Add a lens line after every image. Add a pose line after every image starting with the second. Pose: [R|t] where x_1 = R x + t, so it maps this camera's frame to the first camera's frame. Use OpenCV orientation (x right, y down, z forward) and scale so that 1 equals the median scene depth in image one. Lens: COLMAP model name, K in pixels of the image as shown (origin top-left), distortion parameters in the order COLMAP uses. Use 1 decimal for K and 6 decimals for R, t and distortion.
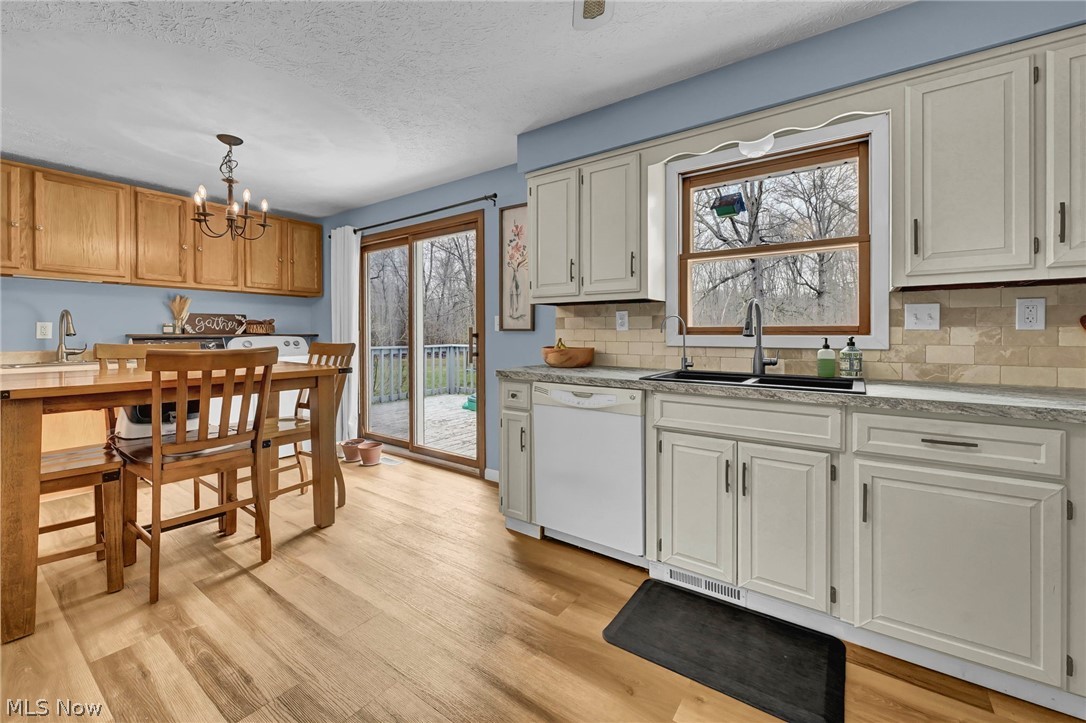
lens RADIAL K [[446.6, 0, 538.4], [0, 446.6, 334.8], [0, 0, 1]] dist [-0.000760, -0.000302]
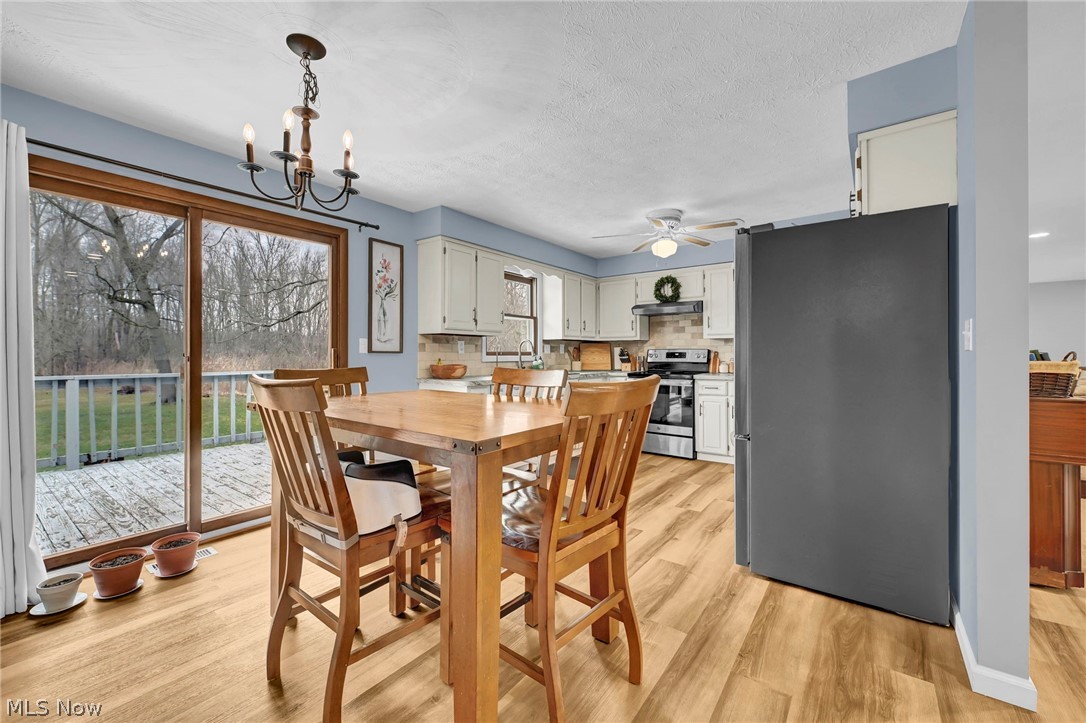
lens RADIAL K [[437.7, 0, 545.7], [0, 437.7, 355.1], [0, 0, 1]] dist [-0.000826, -0.000340]
pose [[0.008427, -0.004192, 0.999956, -1.516772], [0.002708, 0.999988, 0.004170, -0.009543], [-0.999961, 0.002672, 0.008438, 0.774566]]
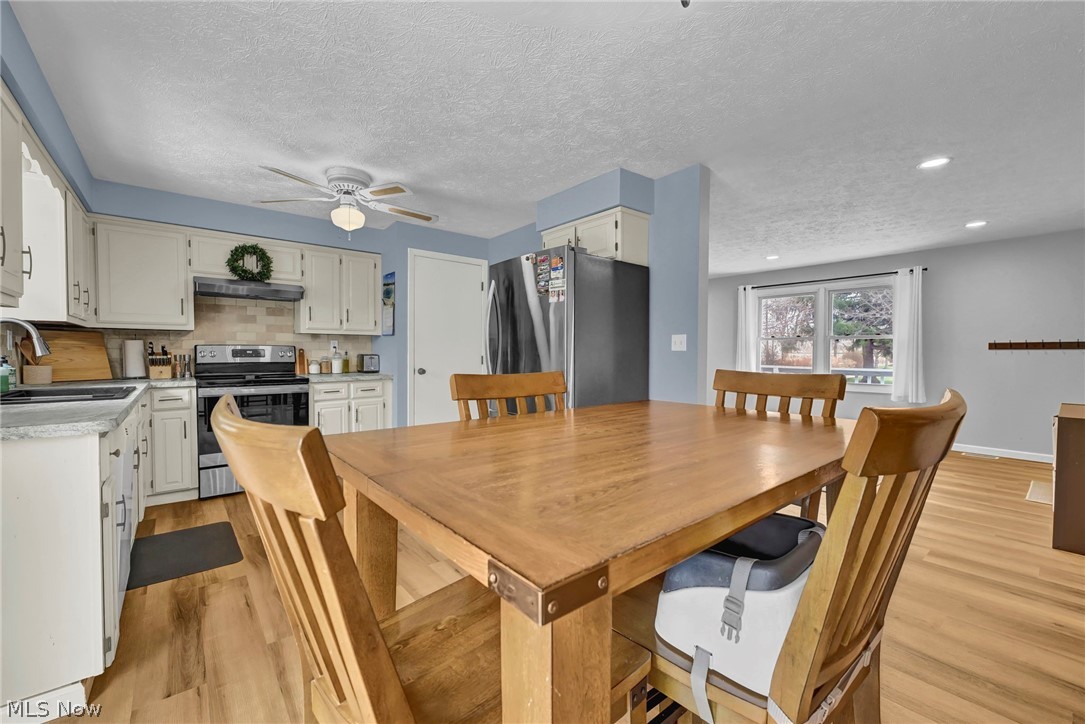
lens RADIAL K [[440.6, 0, 545.0], [0, 440.6, 363.2], [0, 0, 1]] dist [-0.000425, -0.000640]
pose [[-0.970578, -0.010469, 0.240558, -0.787521], [-0.004022, 0.999620, 0.027275, -0.010004], [-0.240752, 0.025505, -0.970252, 1.449155]]
